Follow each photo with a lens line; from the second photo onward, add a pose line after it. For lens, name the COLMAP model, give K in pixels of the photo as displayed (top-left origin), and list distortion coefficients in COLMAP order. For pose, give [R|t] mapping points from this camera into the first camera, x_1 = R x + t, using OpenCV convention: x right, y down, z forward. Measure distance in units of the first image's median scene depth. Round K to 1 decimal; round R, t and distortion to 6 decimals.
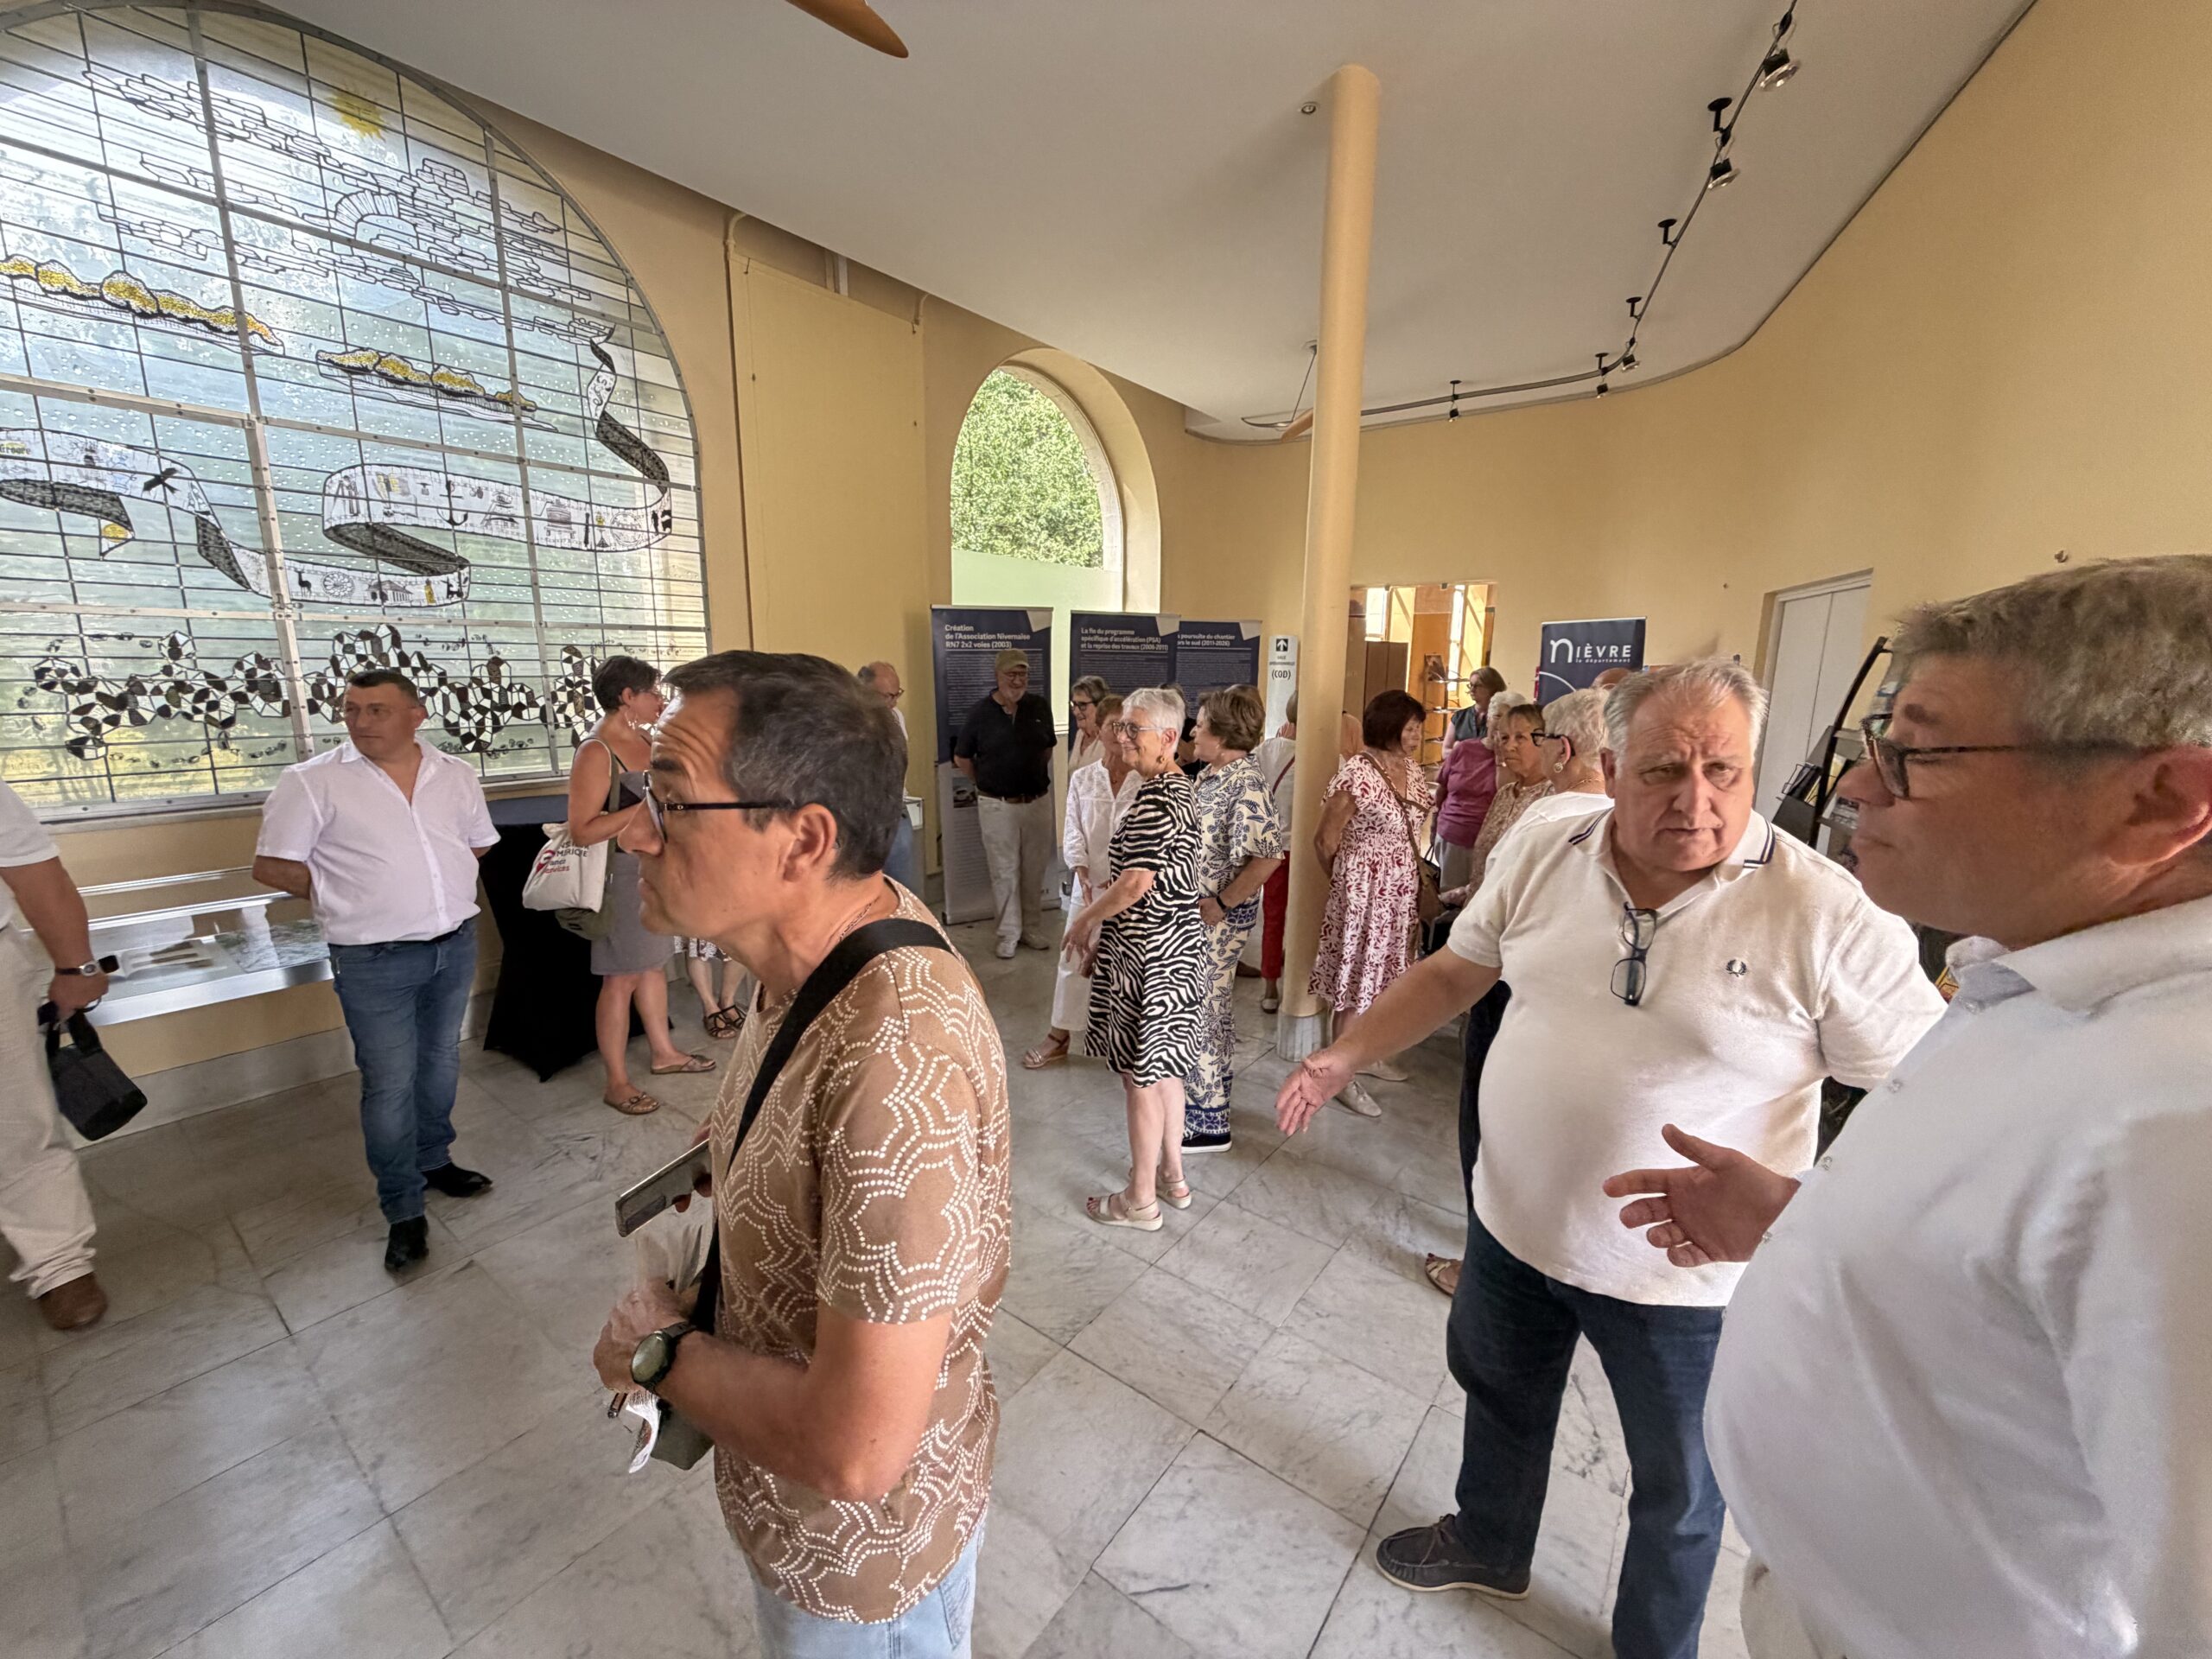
lens RADIAL K [[910.1, 0, 1106.8], [0, 910.1, 832.3], [0, 0, 1]] dist [0.002179, 0.000437]
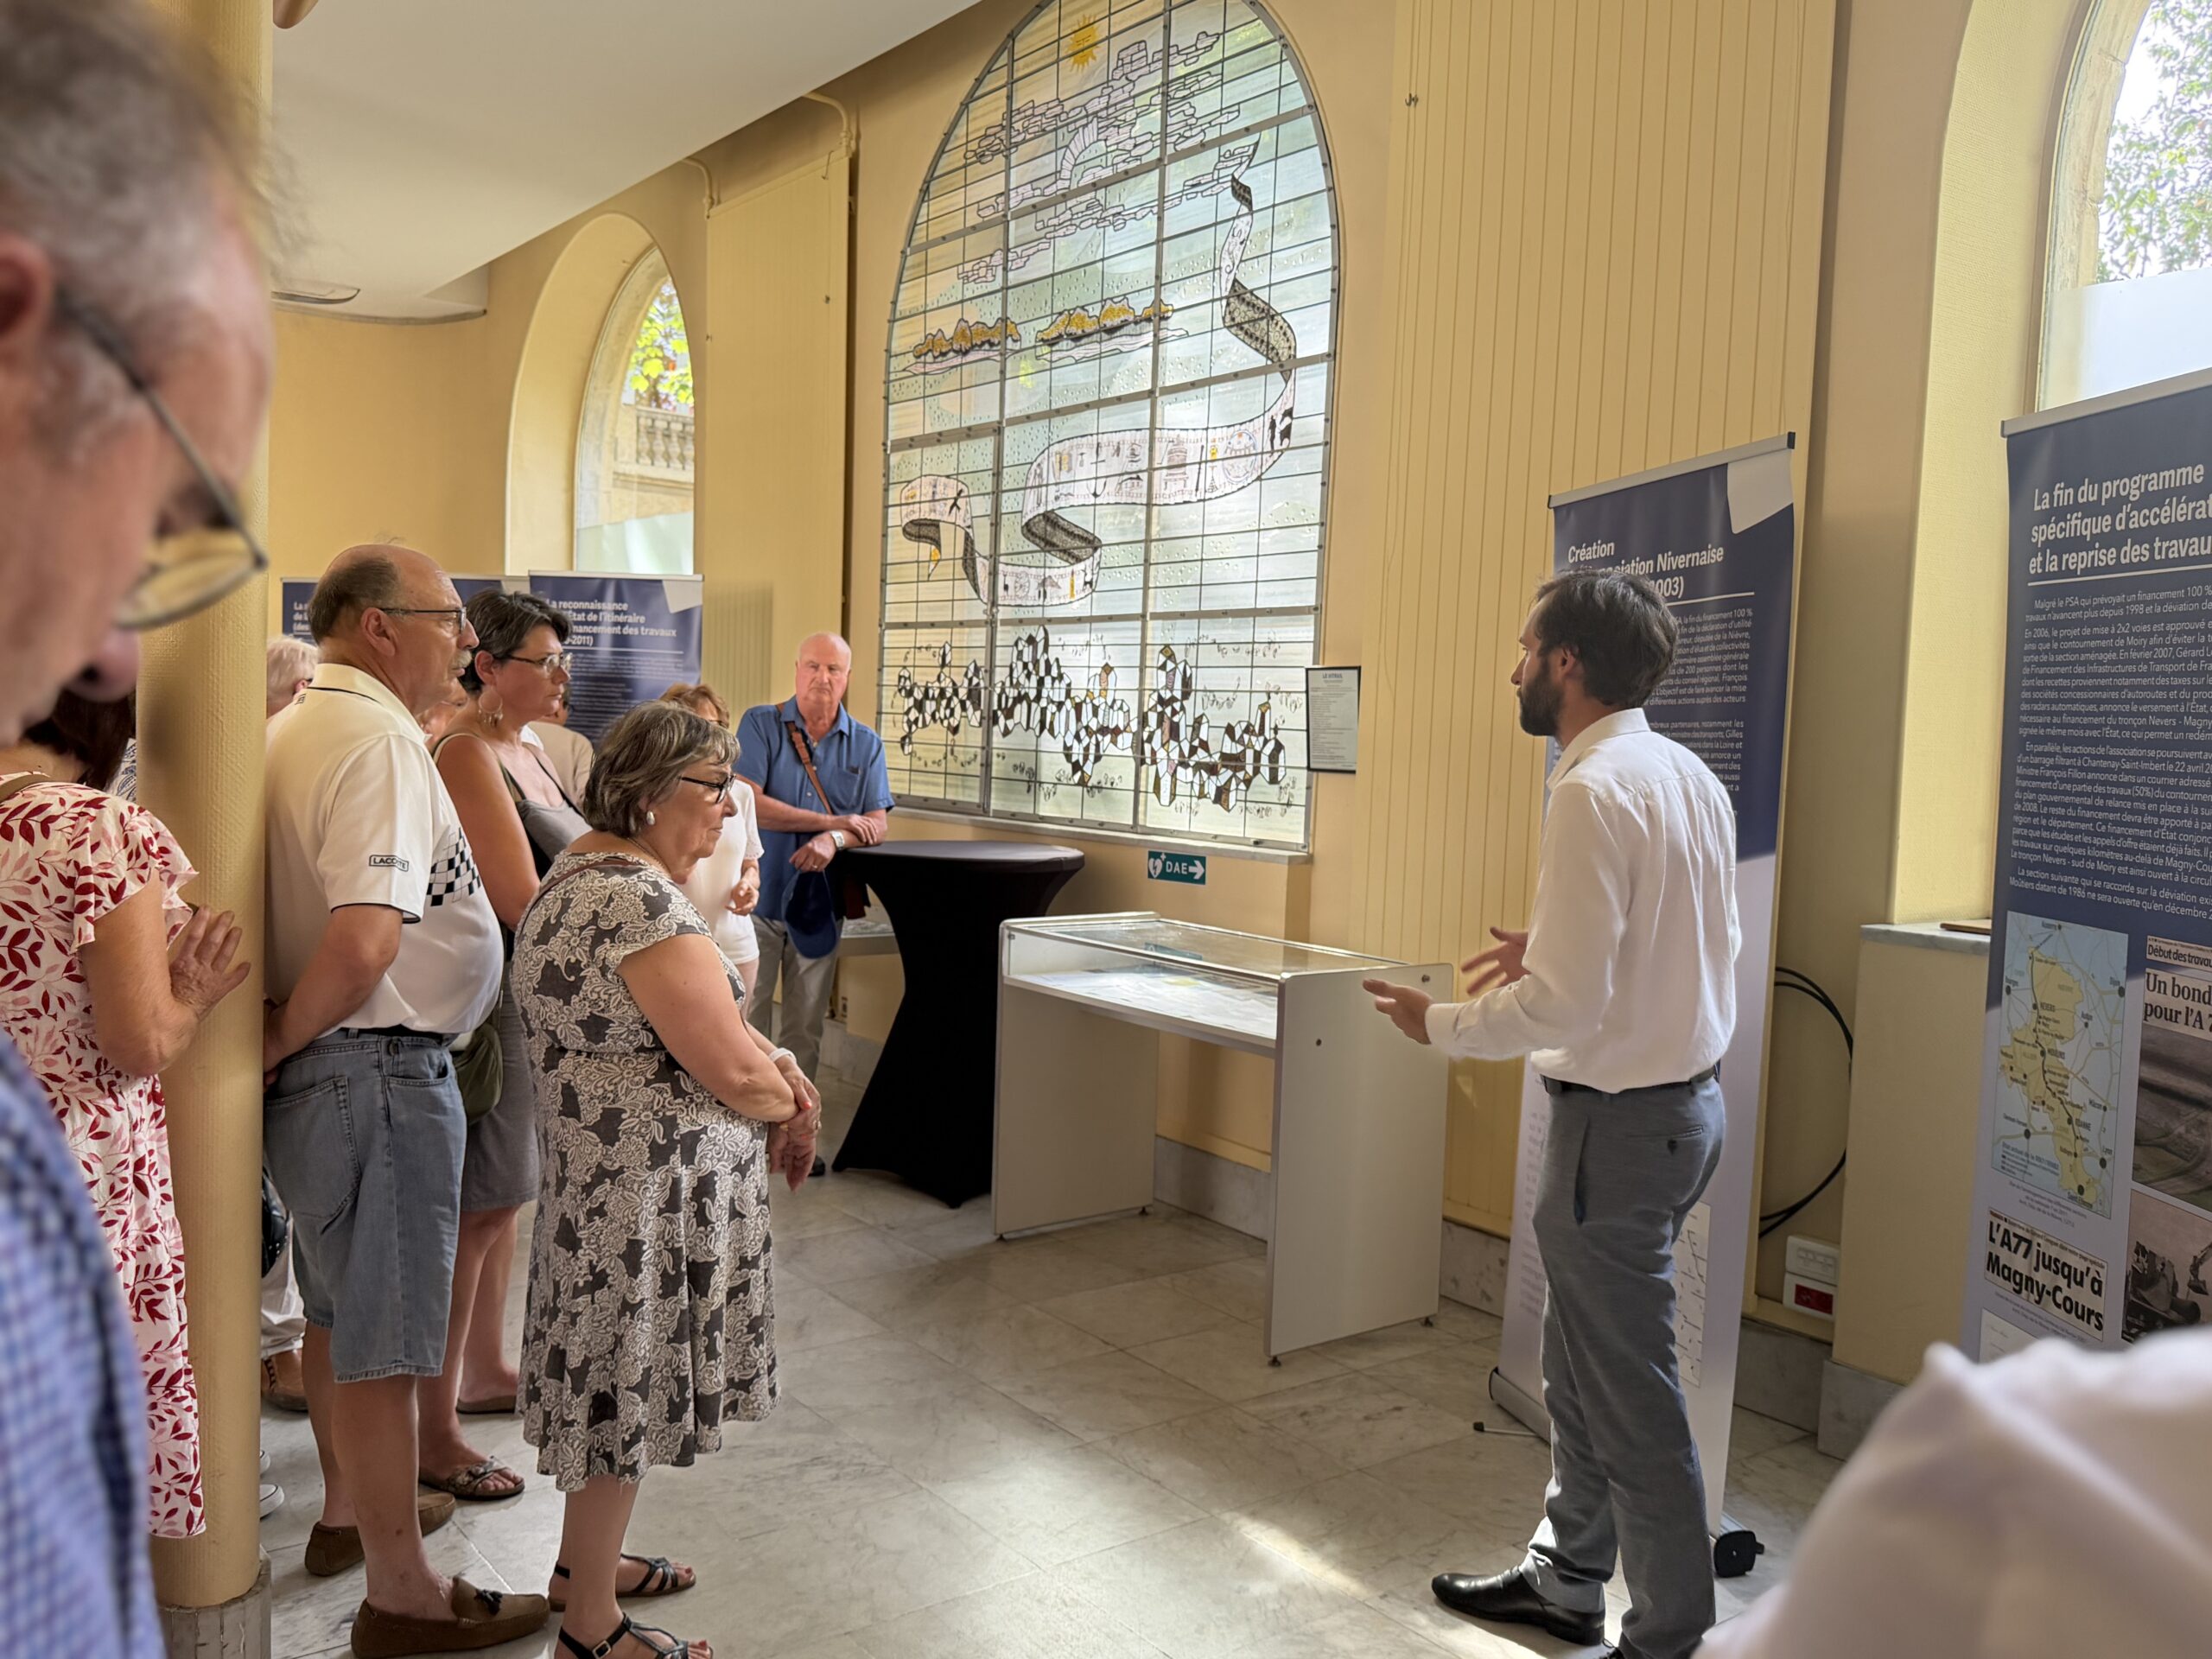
lens RADIAL K [[1718.3, 0, 1073.7], [0, 1718.3, 843.2], [0, 0, 1]] dist [0.113483, -0.033959]
pose [[-0.260757, 0.047910, -0.964215, 0.710244], [-0.224640, 0.968342, 0.108865, -0.198277], [0.938905, 0.244989, -0.241739, 1.361625]]
